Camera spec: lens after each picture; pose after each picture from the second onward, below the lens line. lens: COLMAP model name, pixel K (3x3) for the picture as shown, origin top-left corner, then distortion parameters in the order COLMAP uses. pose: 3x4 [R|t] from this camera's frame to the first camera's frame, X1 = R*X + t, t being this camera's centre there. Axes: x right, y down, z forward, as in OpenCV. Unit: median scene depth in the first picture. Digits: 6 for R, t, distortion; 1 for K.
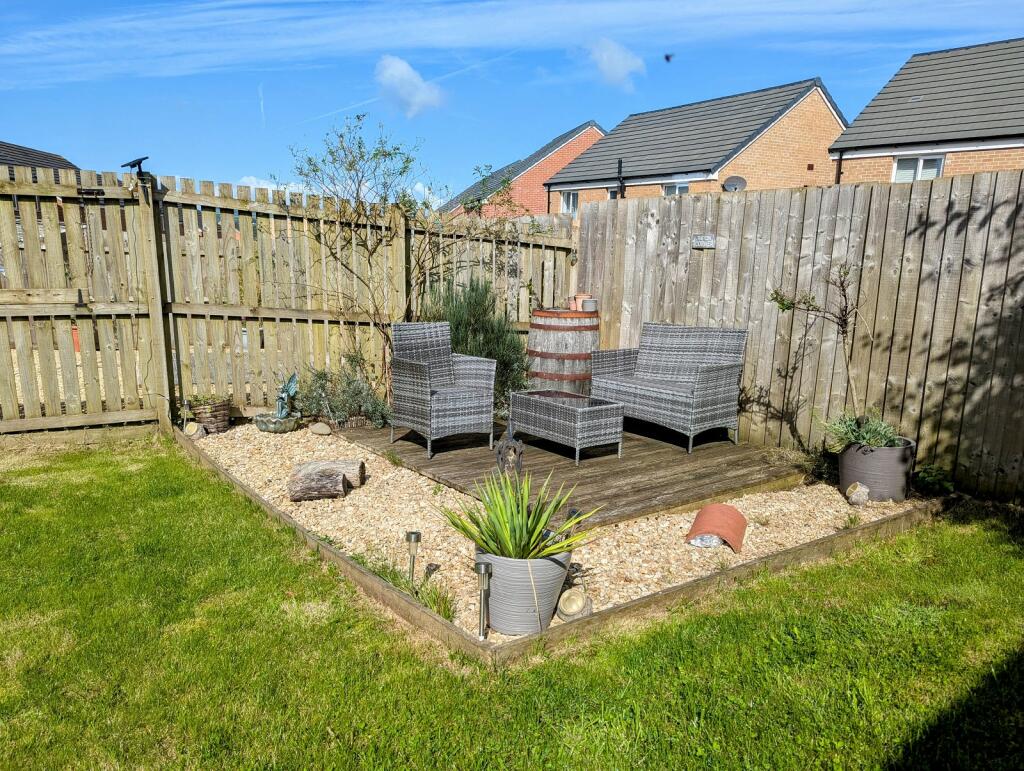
lens RADIAL K [[703.9, 0, 511.4], [0, 703.9, 387.1], [0, 0, 1]] dist [-0.000928, -0.000246]
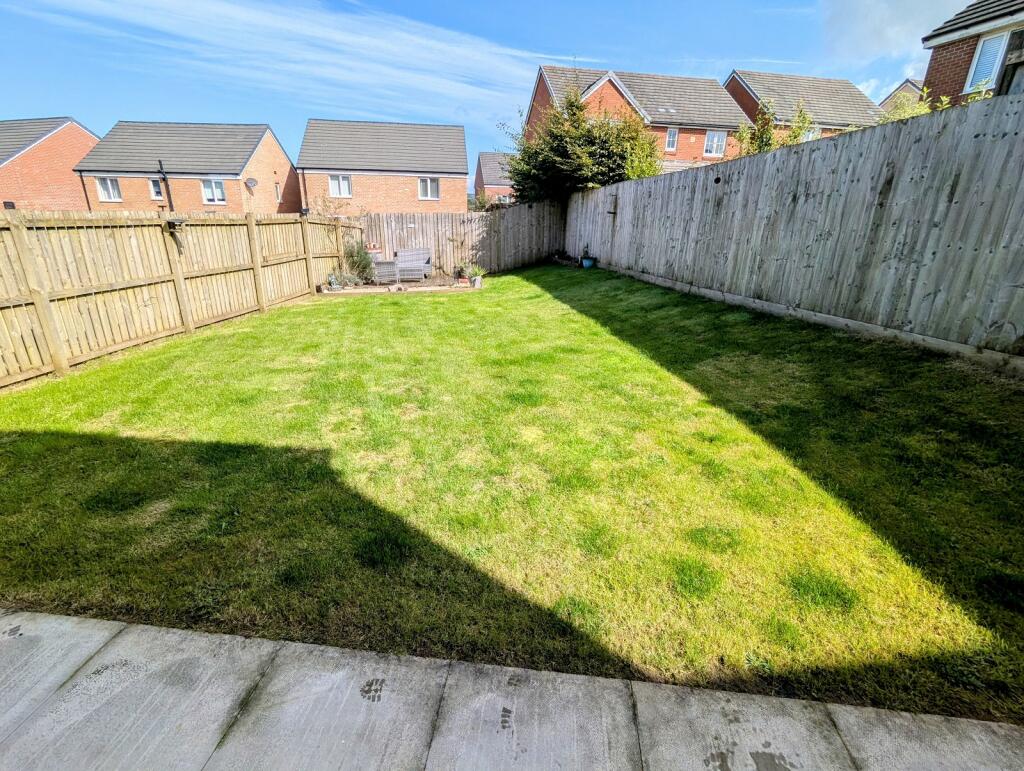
lens RADIAL K [[487.1, 0, 510.0], [0, 487.1, 383.9], [0, 0, 1]] dist [0.001501, 0.000042]
pose [[0.481242, -0.308436, 0.820533, -0.585121], [0.172180, 0.951078, 0.256525, 0.006909], [-0.859512, 0.017829, 0.510805, -0.244270]]
